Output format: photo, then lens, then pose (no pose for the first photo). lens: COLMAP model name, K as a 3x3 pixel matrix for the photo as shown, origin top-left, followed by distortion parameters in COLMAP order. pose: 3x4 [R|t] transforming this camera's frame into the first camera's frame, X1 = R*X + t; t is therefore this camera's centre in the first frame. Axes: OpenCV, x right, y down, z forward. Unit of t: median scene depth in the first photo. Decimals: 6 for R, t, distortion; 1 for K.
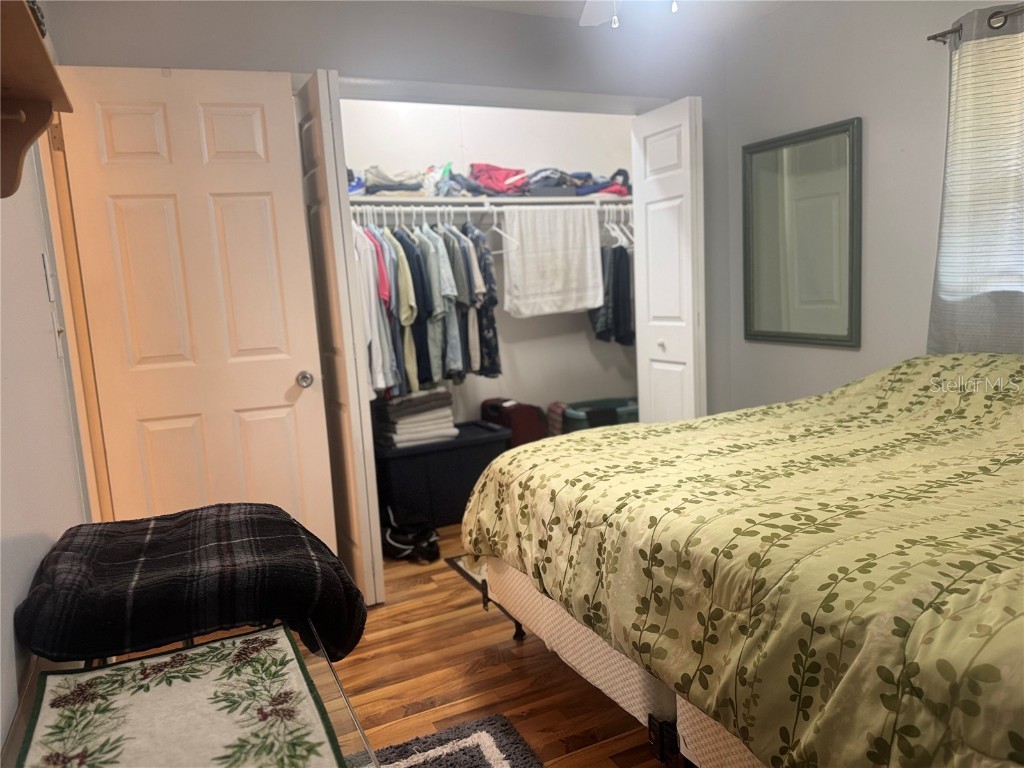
lens RADIAL K [[726.3, 0, 523.9], [0, 726.3, 383.1], [0, 0, 1]] dist [0.109909, -0.100955]
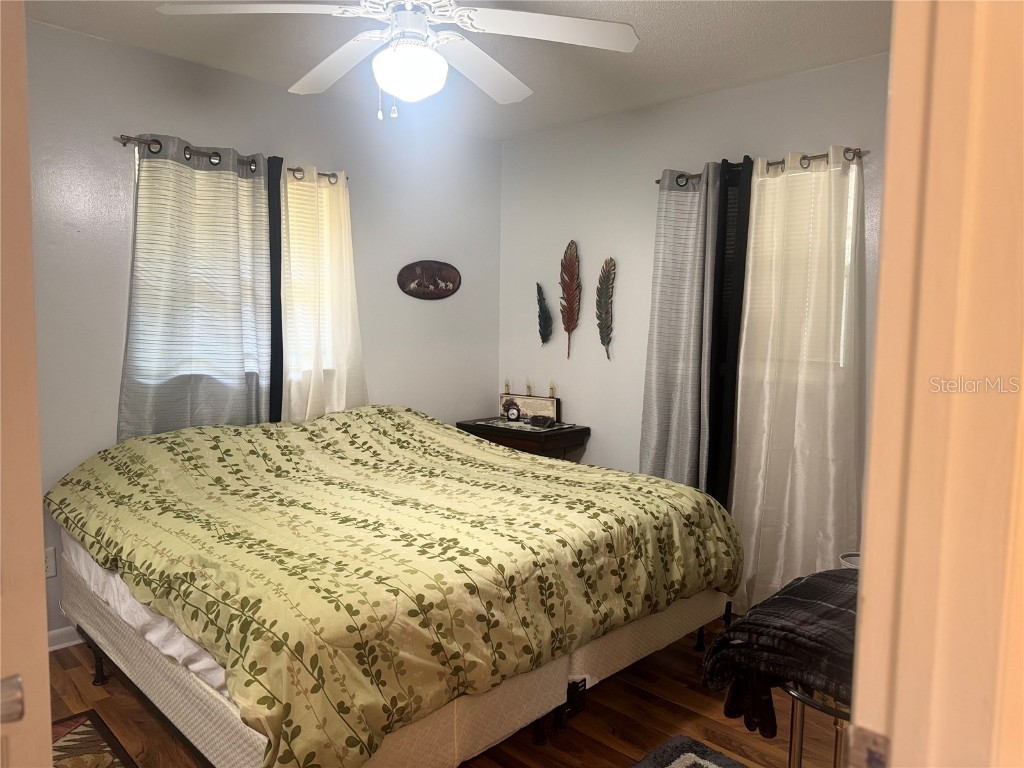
lens RADIAL K [[711.0, 0, 515.3], [0, 711.0, 386.4], [0, 0, 1]] dist [0.110920, -0.176076]
pose [[-0.313996, -0.029664, 0.948961, -1.093850], [0.126908, 0.989231, 0.072915, -0.213018], [-0.940904, 0.143326, -0.306850, 1.514276]]
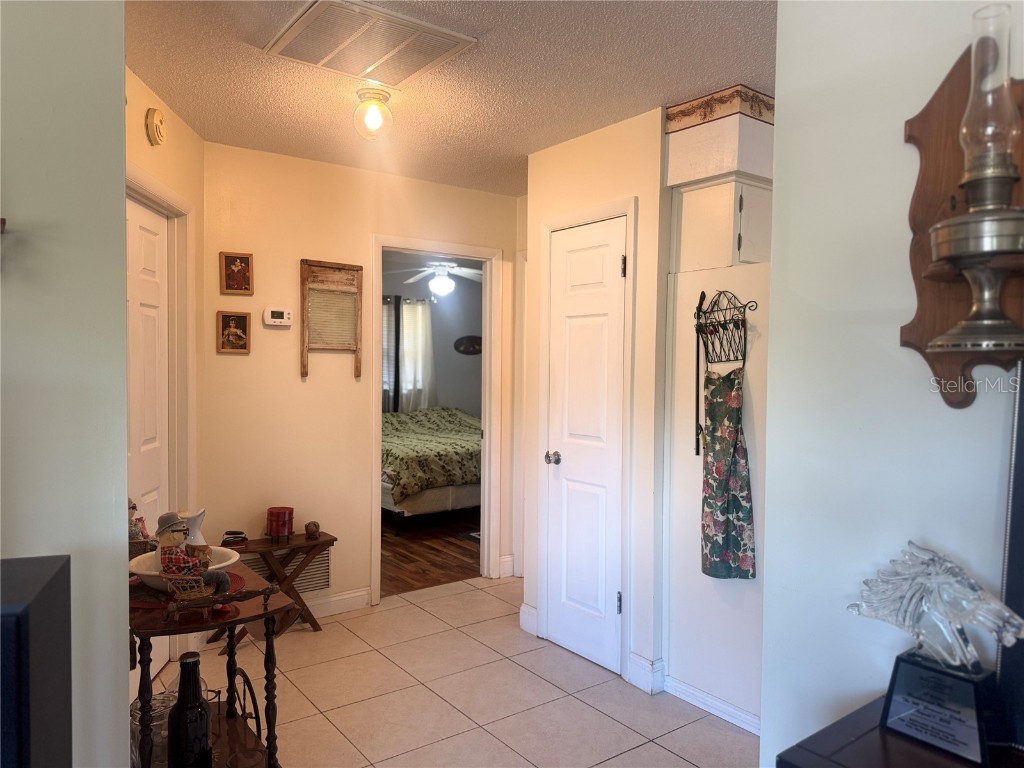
lens RADIAL K [[711.0, 0, 515.3], [0, 711.0, 386.4], [0, 0, 1]] dist [0.110920, -0.176076]
pose [[-0.164516, 0.025248, 0.986051, -3.586293], [0.128590, 0.991690, -0.003938, -0.093095], [-0.977957, 0.126149, -0.166395, 1.535918]]
